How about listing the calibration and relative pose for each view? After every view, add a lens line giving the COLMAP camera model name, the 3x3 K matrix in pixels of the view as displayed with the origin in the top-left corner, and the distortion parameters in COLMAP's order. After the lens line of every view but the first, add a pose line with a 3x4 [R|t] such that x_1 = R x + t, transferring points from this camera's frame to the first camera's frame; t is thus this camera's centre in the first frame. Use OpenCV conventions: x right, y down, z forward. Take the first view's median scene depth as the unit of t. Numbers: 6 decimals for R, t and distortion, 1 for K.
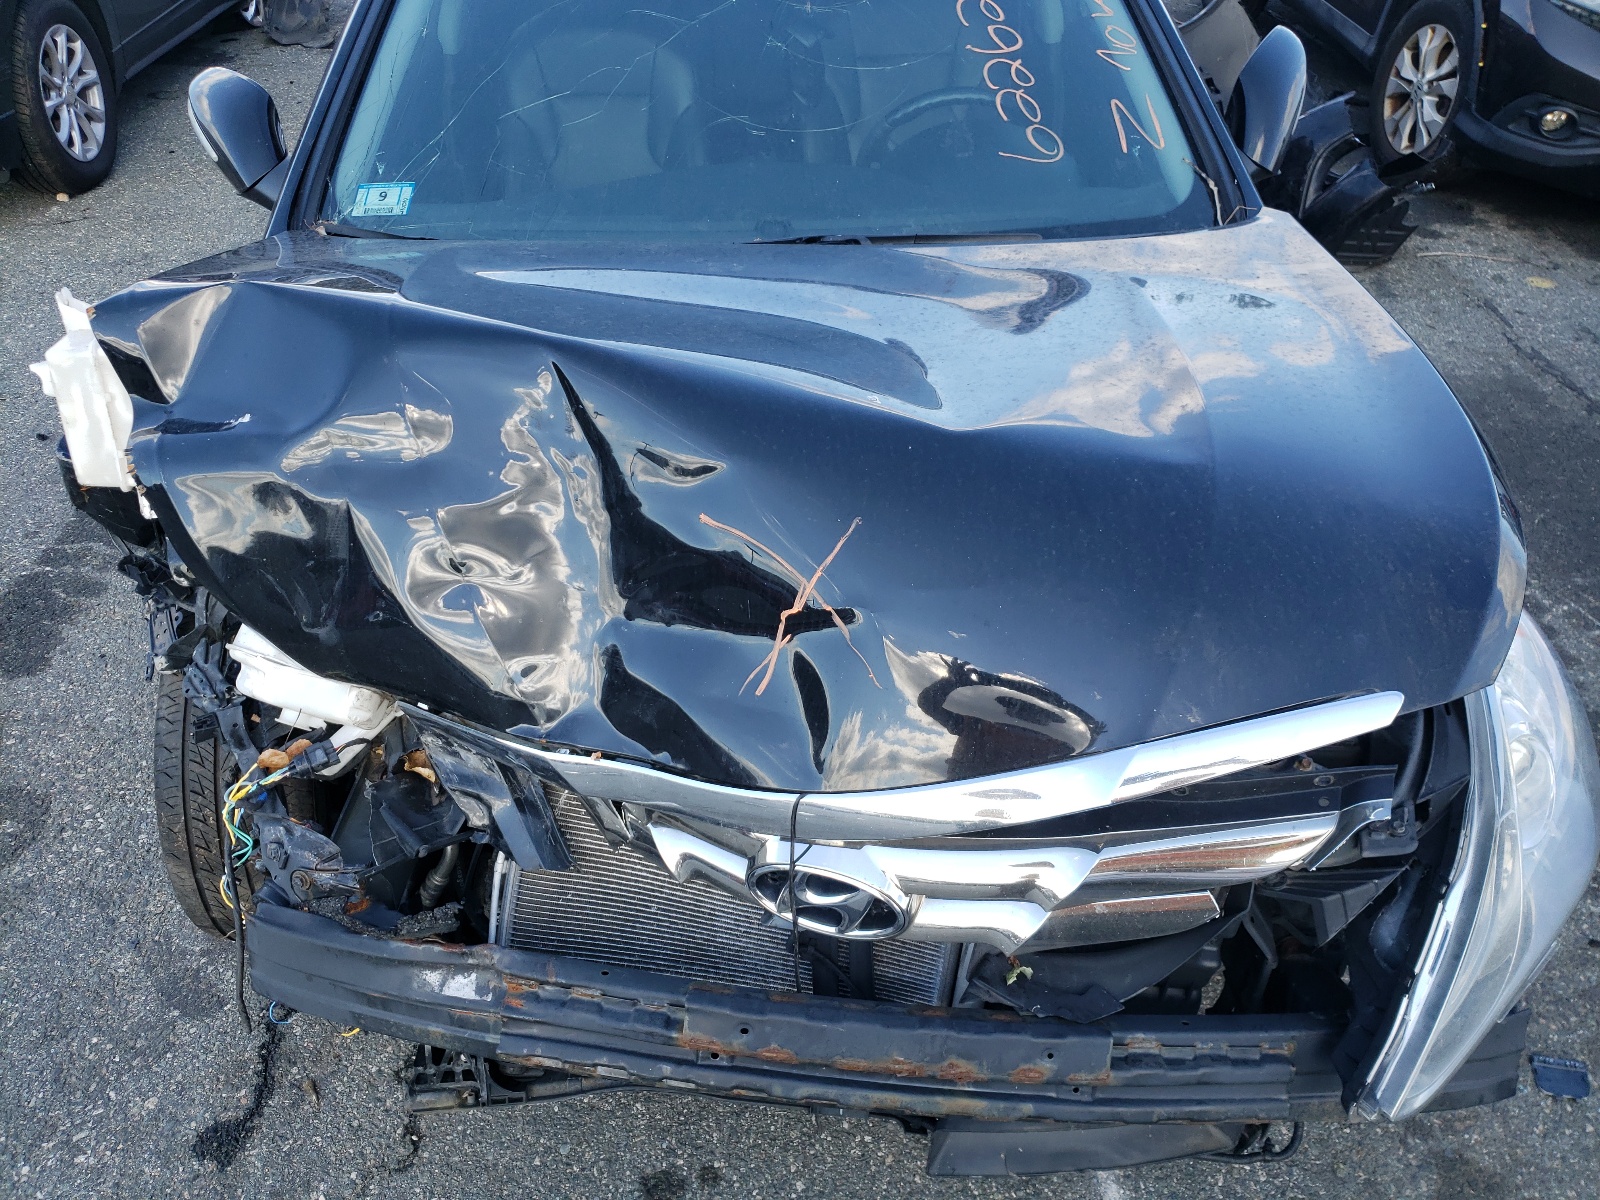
lens RADIAL K [[1208.8, 0, 800.0], [0, 1208.8, 600.0], [0, 0, 1]] dist [-0.001720, 0.015823]
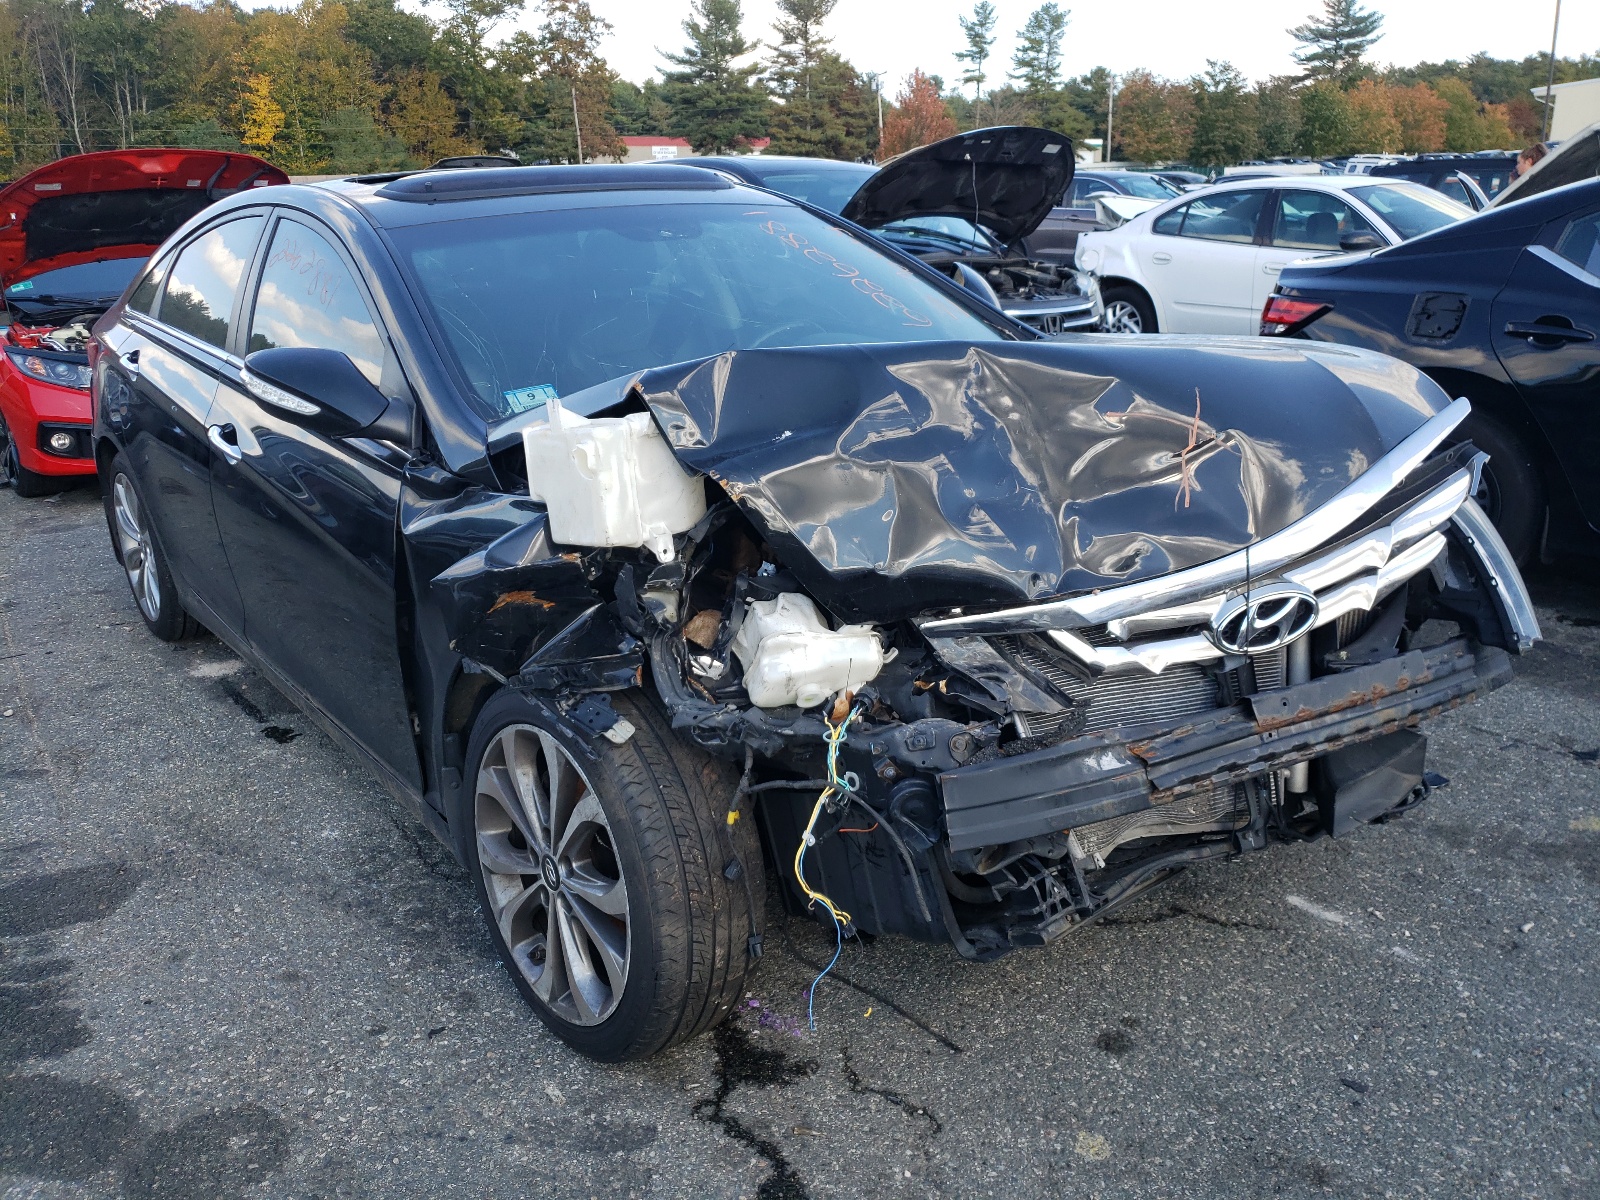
lens RADIAL K [[1202.6, 0, 778.3], [0, 1202.6, 601.4], [0, 0, 1]] dist [0.002912, -0.001405]
pose [[0.824067, -0.213624, 0.524669, -1.242389], [0.378575, 0.896661, -0.229522, 0.326333], [-0.421418, 0.387769, 0.819782, -0.008881]]
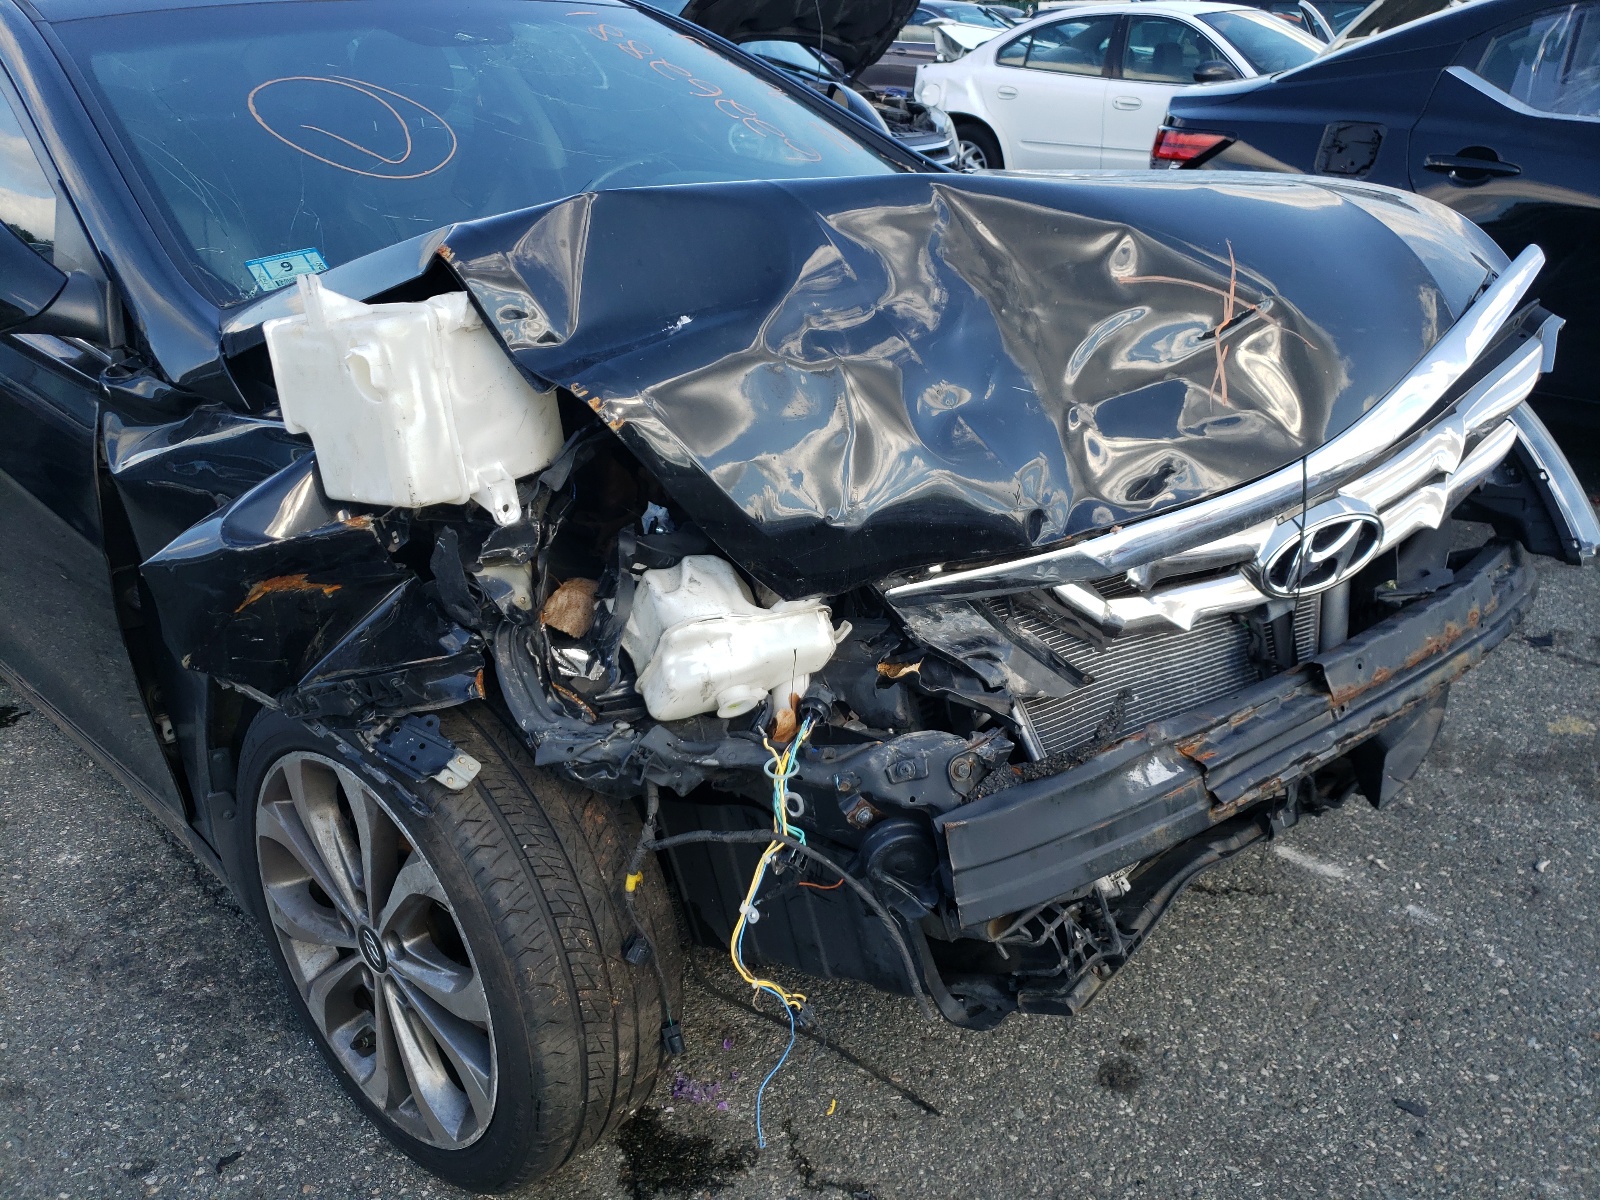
lens RADIAL K [[1208.8, 0, 800.0], [0, 1208.8, 600.0], [0, 0, 1]] dist [-0.001720, 0.015823]
pose [[0.720146, -0.320559, 0.615330, -1.038491], [0.449579, 0.891090, -0.061944, 0.126925], [-0.528458, 0.321248, 0.785832, 0.343175]]
